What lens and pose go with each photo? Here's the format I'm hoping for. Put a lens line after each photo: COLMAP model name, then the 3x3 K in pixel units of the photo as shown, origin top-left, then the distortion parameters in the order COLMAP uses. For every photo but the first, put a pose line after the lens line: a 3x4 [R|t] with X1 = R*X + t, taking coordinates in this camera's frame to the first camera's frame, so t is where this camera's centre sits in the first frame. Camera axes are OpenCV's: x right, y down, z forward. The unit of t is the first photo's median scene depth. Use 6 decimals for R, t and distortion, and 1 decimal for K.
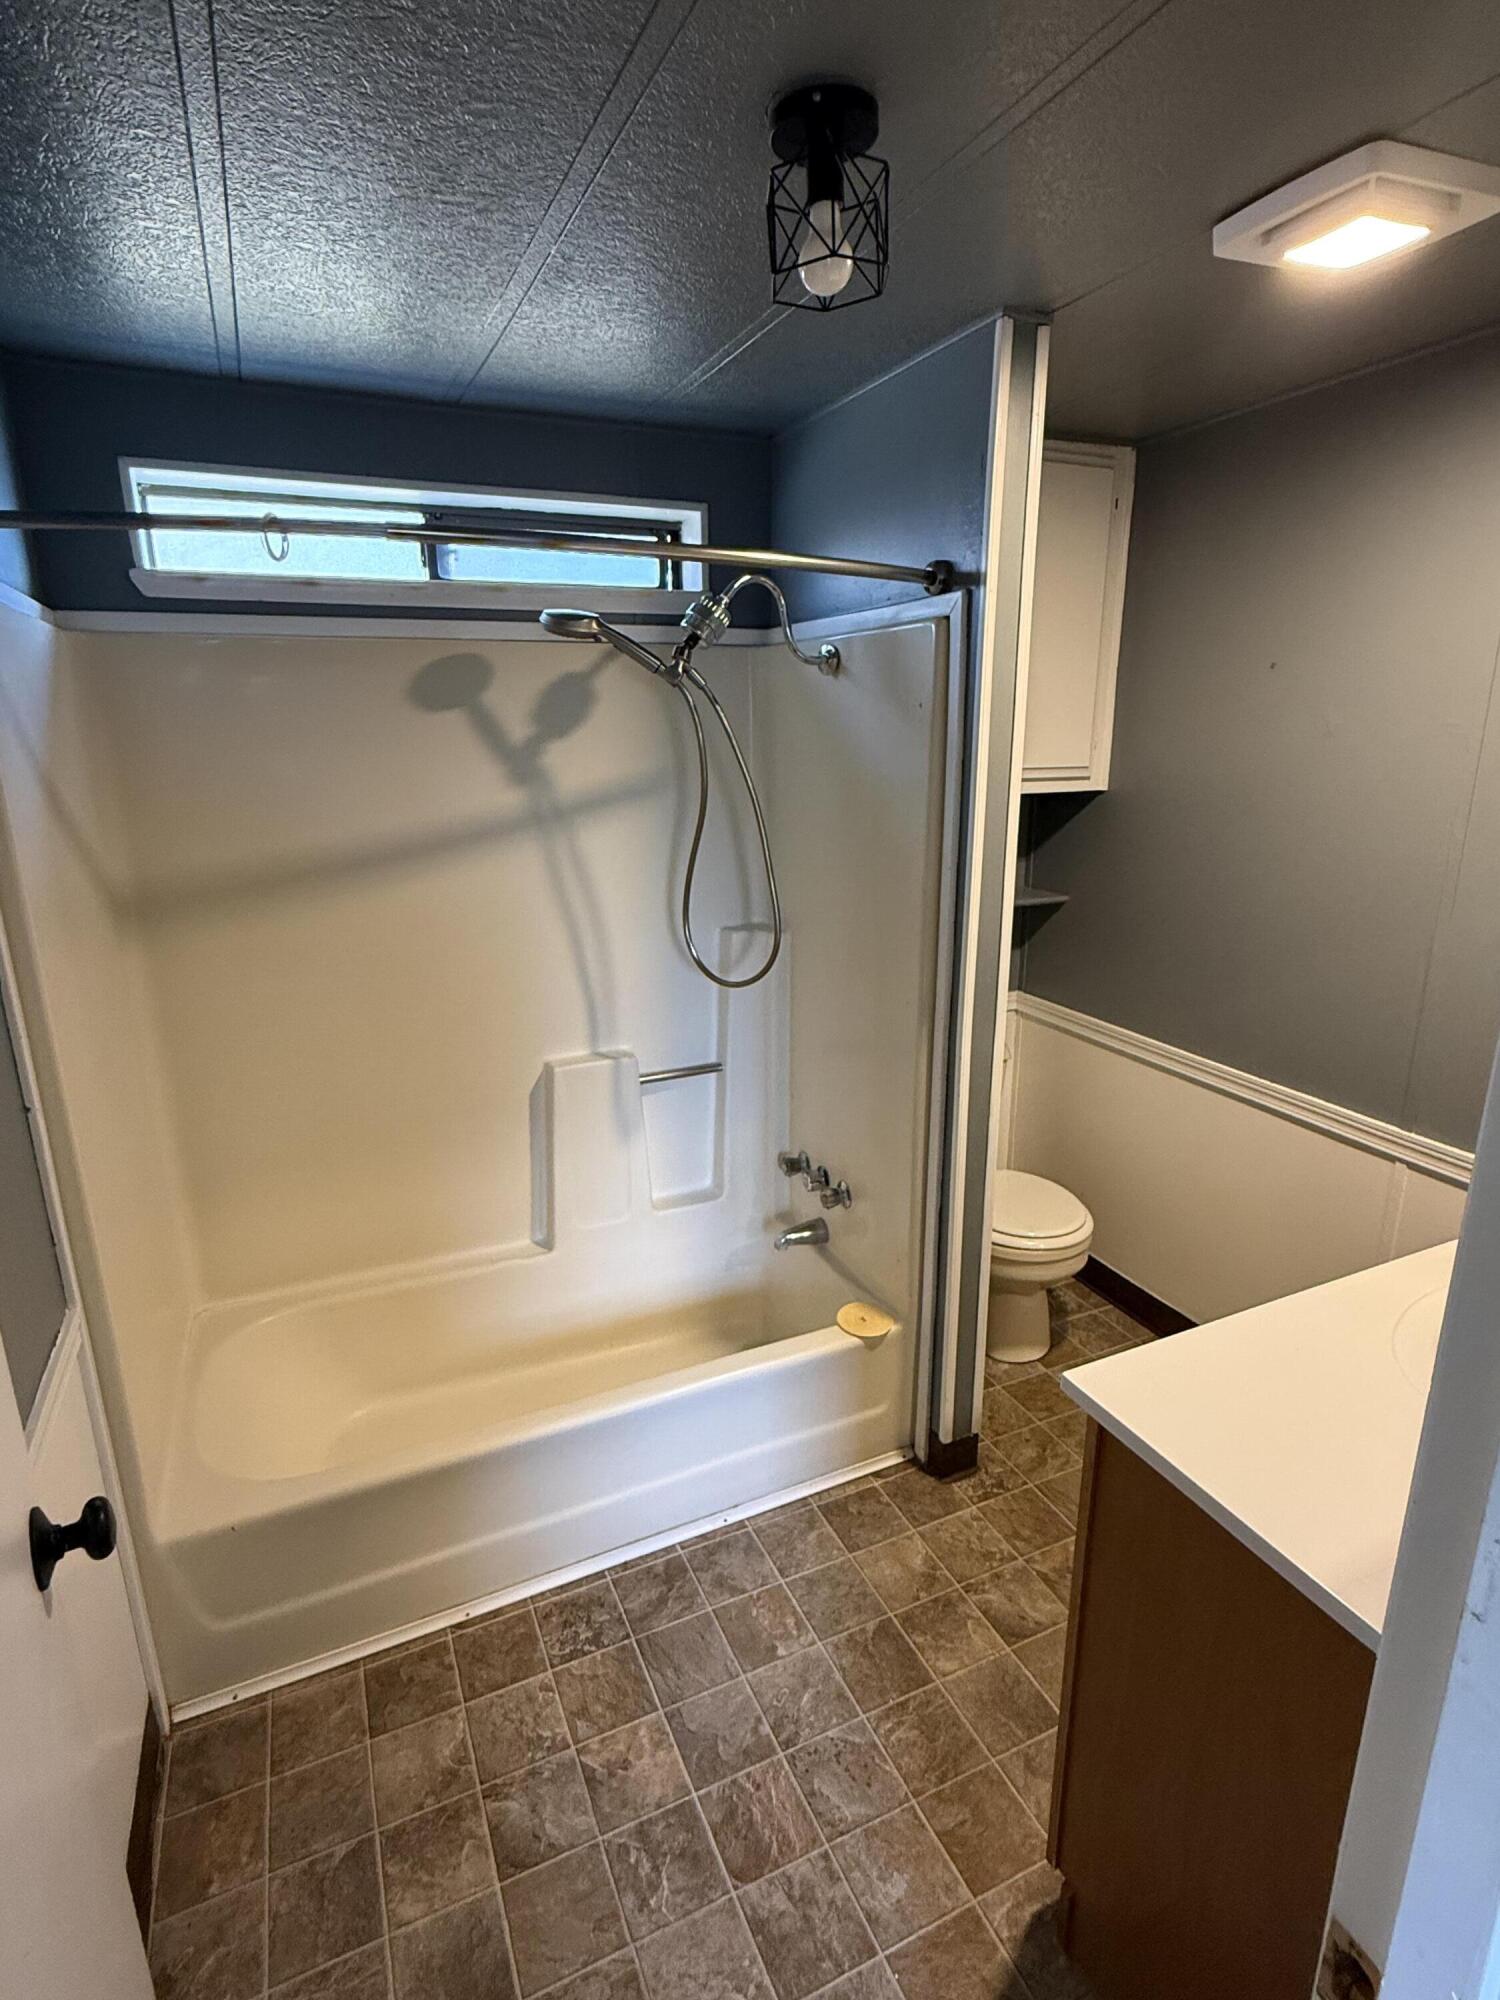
lens RADIAL K [[1006.6, 0, 748.2], [0, 1006.6, 993.8], [0, 0, 1]] dist [-0.004707, -0.001674]
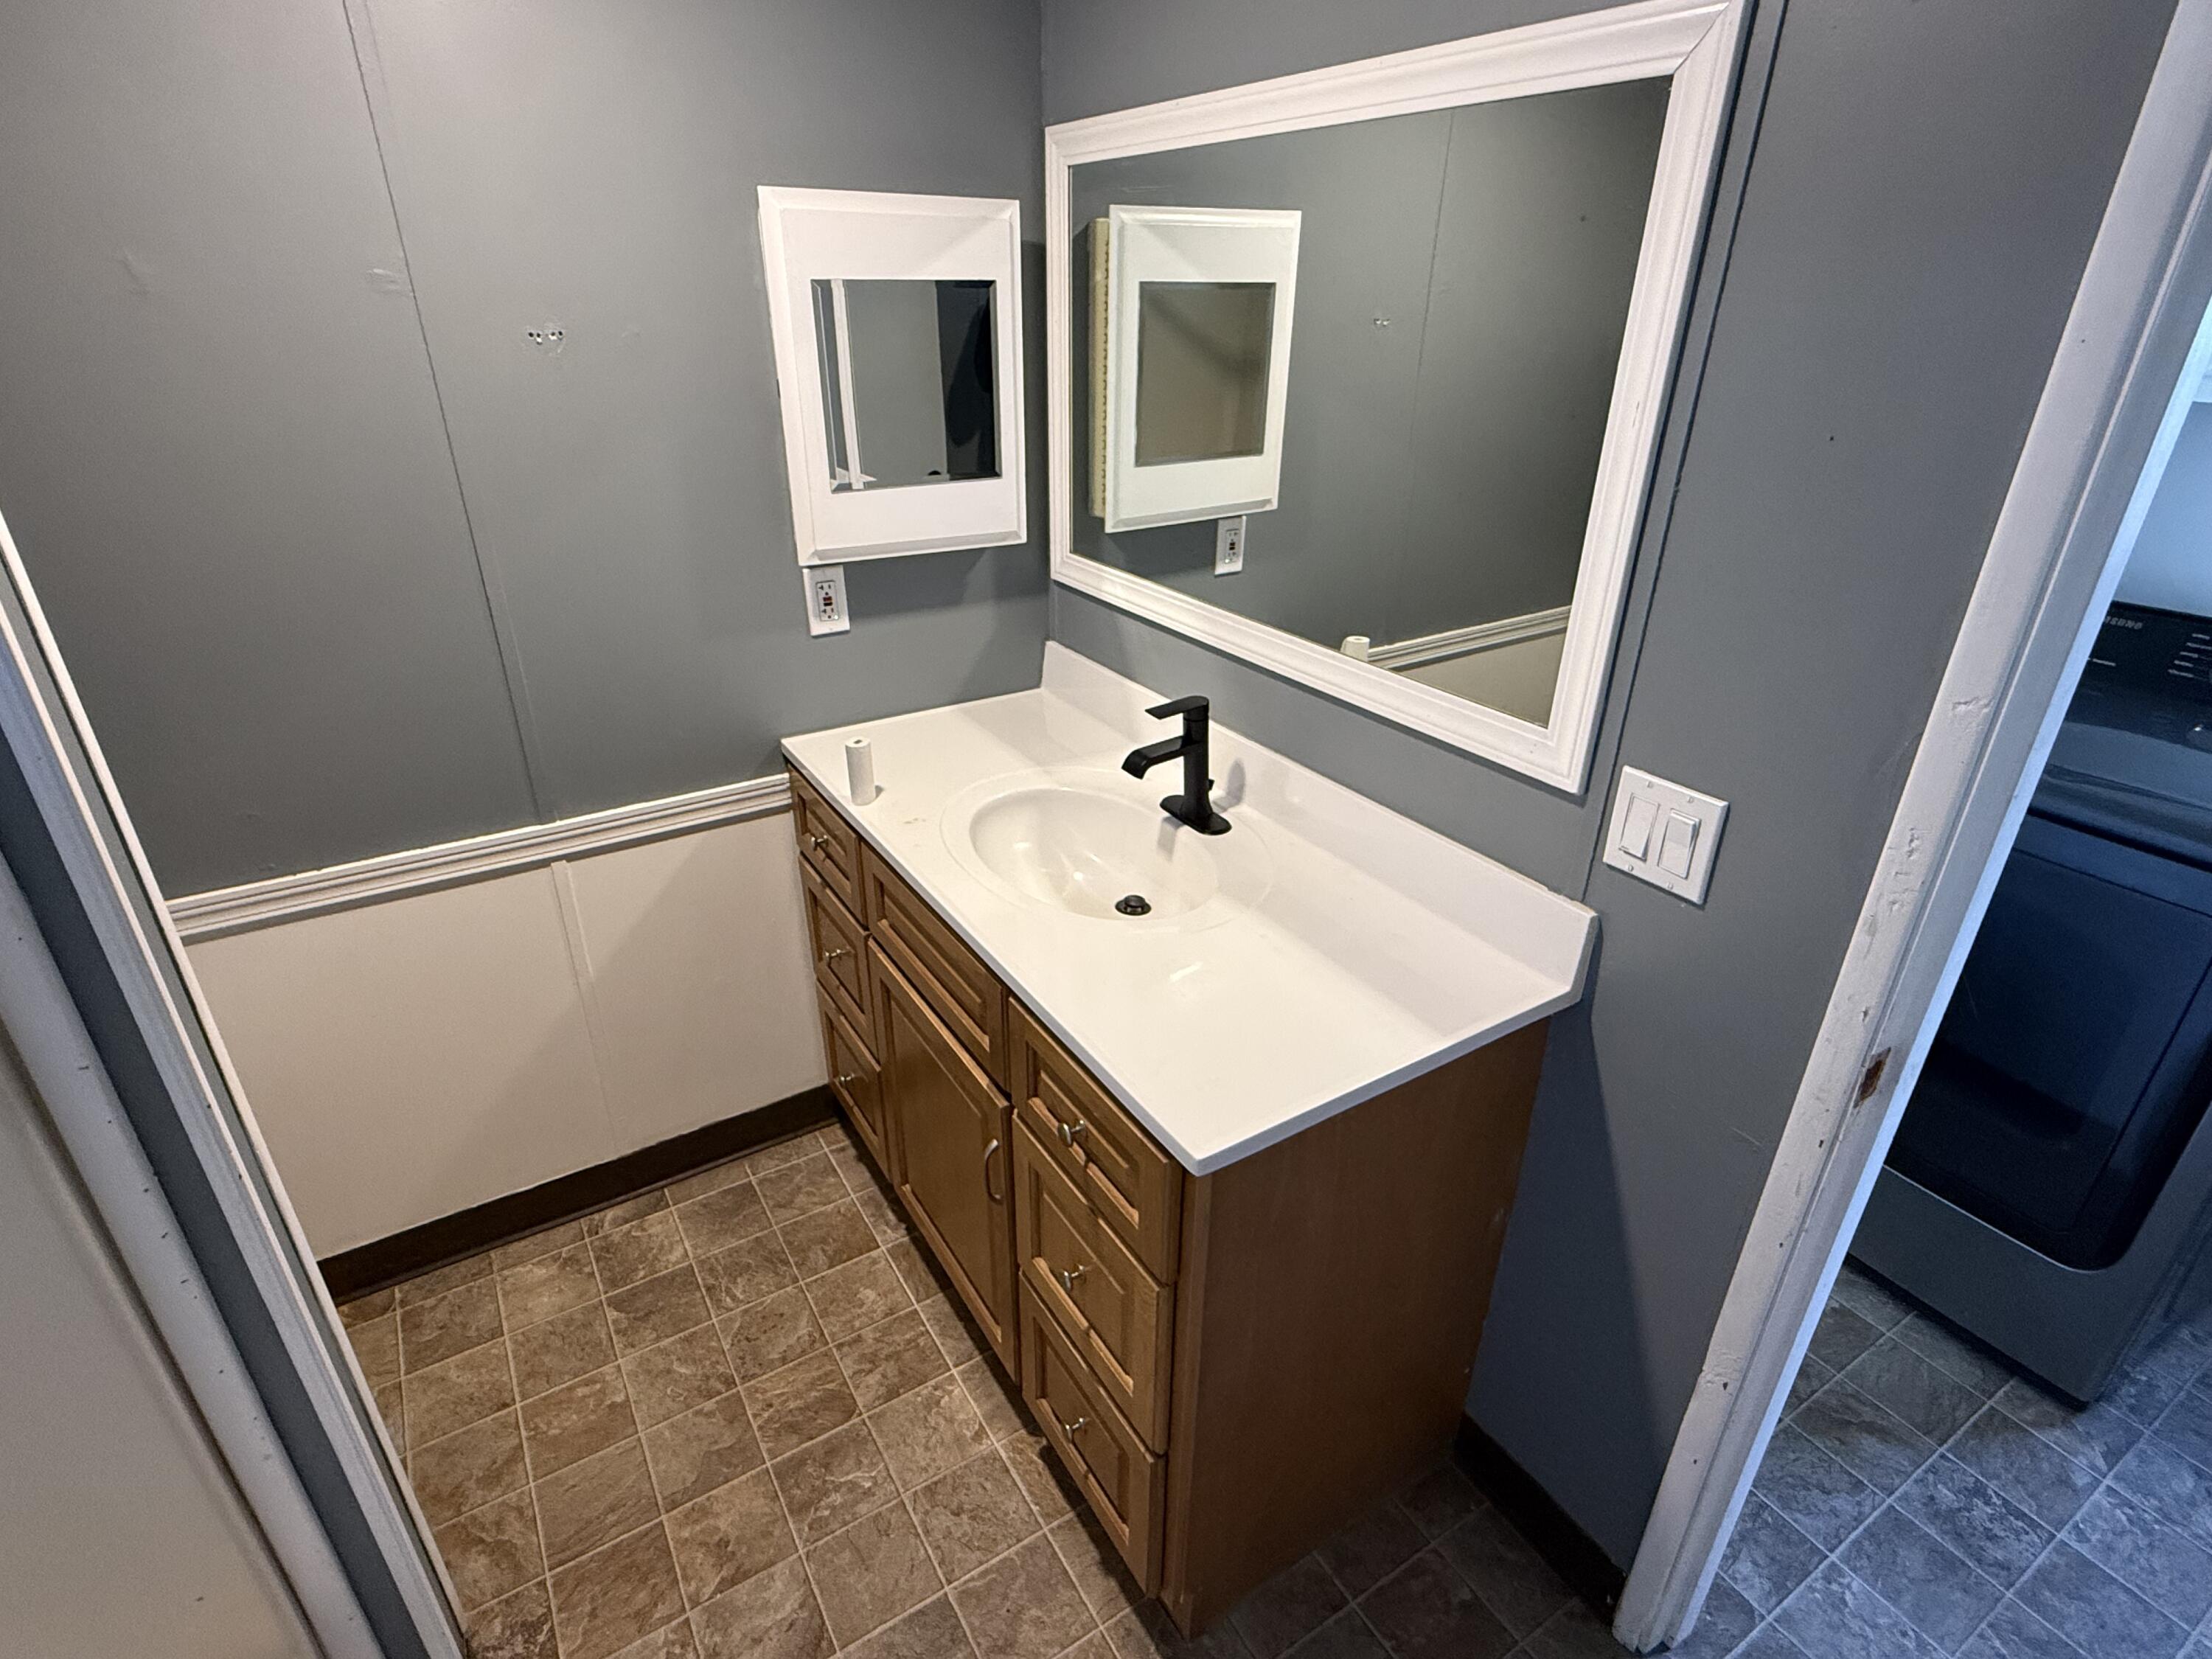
lens RADIAL K [[1113.3, 0, 1095.9], [0, 1113.3, 823.9], [0, 0, 1]] dist [-0.004707, -0.001674]
pose [[-0.125020, -0.430335, 0.893970, -0.782355], [0.249663, 0.858400, 0.448128, -0.134573], [-0.960228, 0.279216, 0.000121, 0.519054]]
